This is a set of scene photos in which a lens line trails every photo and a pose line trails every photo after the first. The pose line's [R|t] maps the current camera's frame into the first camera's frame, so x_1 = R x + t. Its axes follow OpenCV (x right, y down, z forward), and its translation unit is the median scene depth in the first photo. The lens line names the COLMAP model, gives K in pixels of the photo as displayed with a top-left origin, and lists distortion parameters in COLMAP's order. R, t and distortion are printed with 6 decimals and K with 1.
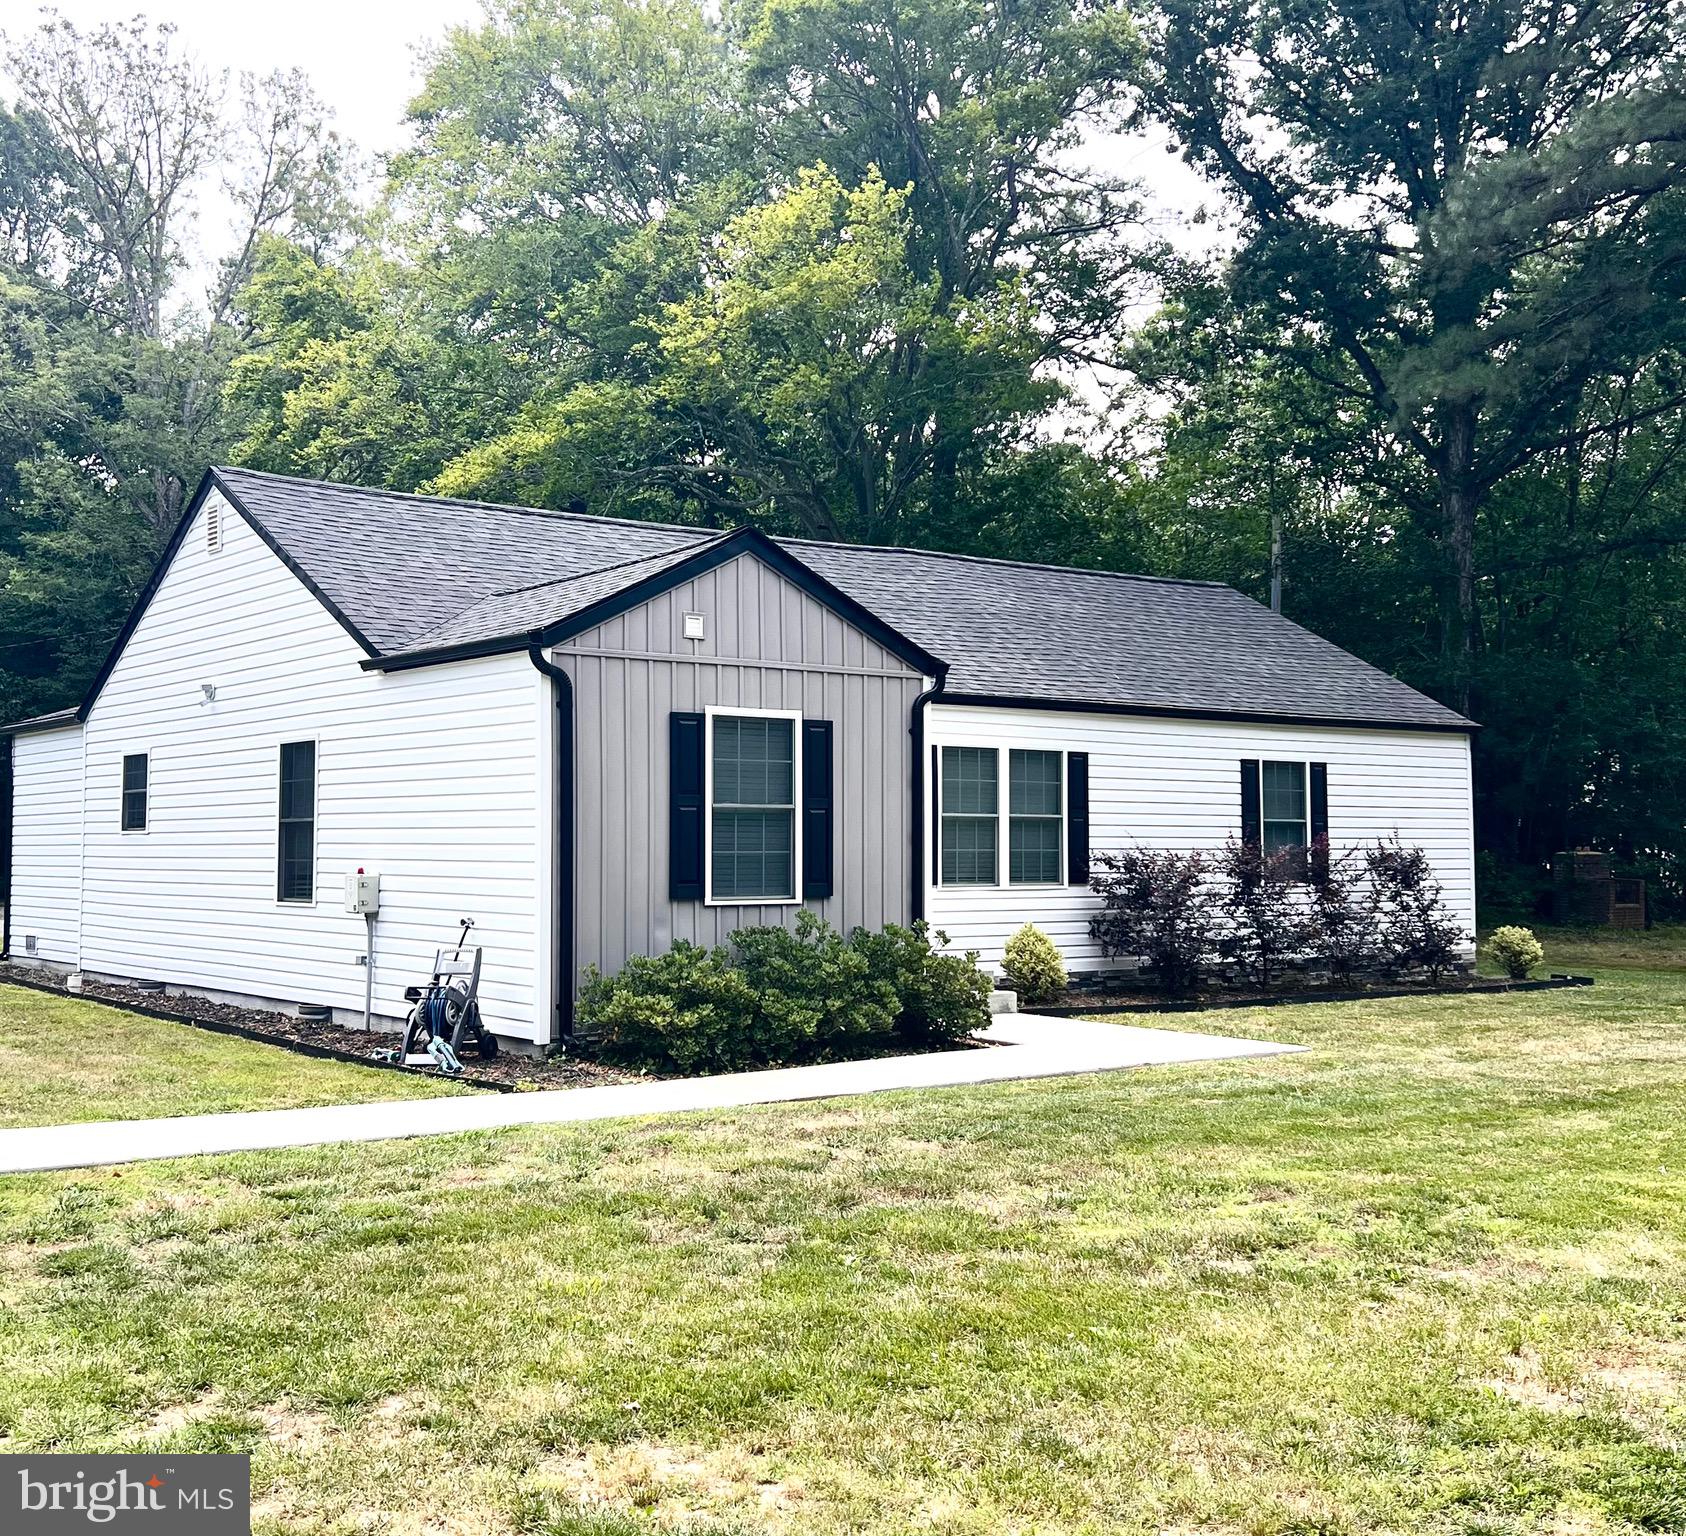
lens RADIAL K [[1985.0, 0, 843.0], [0, 1985.0, 768.0], [0, 0, 1]] dist [-0.001636, -0.038310]
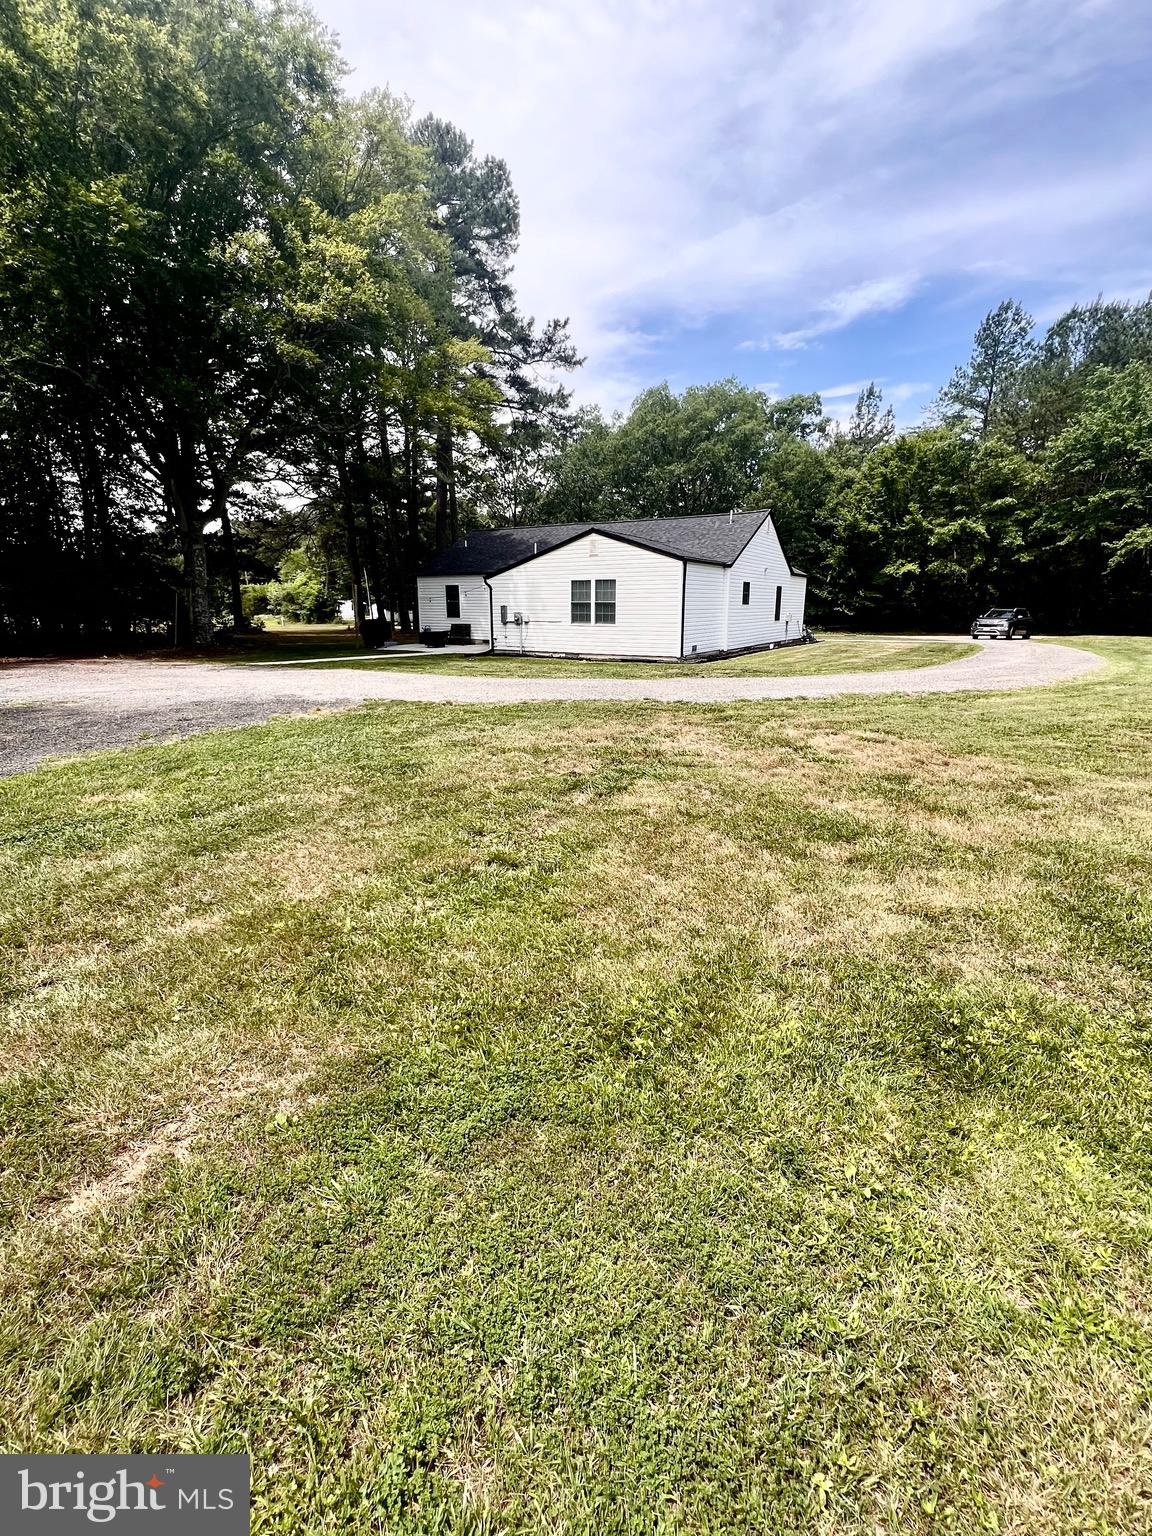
lens RADIAL K [[673.9, 0, 576.0], [0, 673.9, 768.0], [0, 0, 1]] dist [-0.001482, 0.000015]
pose [[-0.367411, -0.213573, 0.905205, -1.494387], [-0.034353, 0.975729, 0.216269, 0.071599], [-0.929424, 0.048363, -0.365830, 1.869075]]
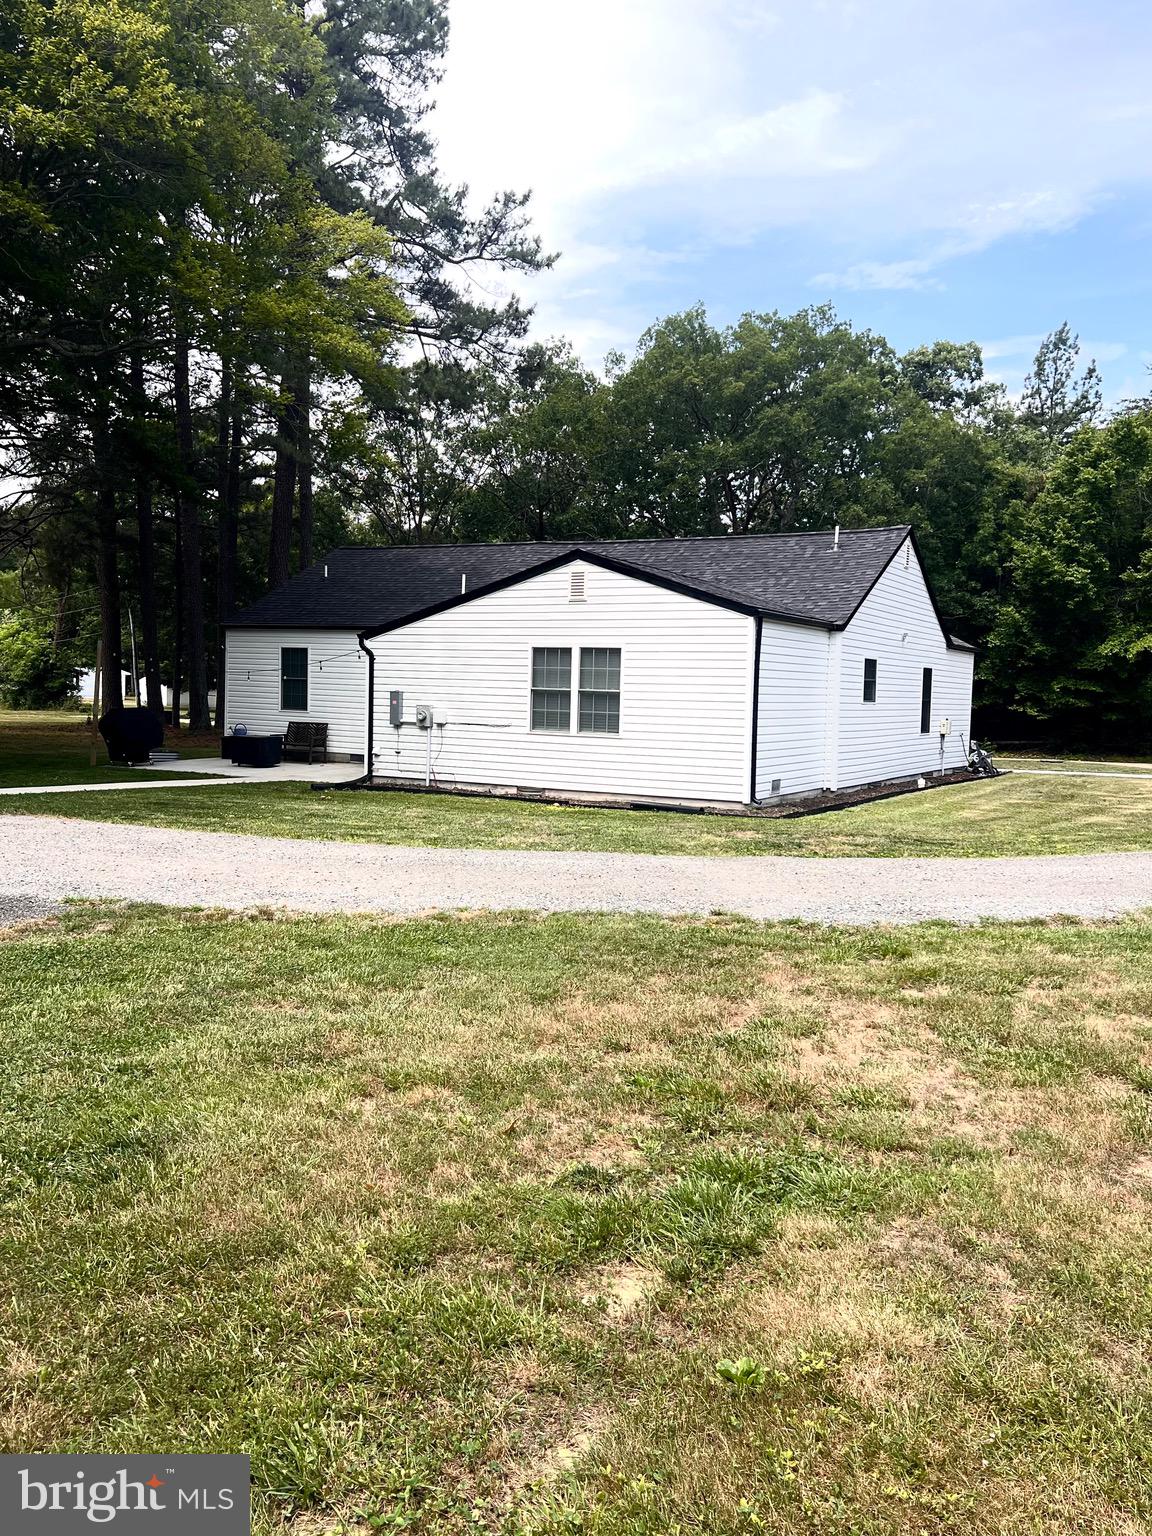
lens RADIAL K [[1253.1, 0, 576.0], [0, 1253.1, 768.0], [0, 0, 1]] dist [0.116536, -0.255411]
pose [[-0.405832, -0.063088, 0.911768, -1.395452], [-0.061830, 0.997224, 0.041480, 0.065474], [-0.911854, -0.039541, -0.408606, 1.845976]]
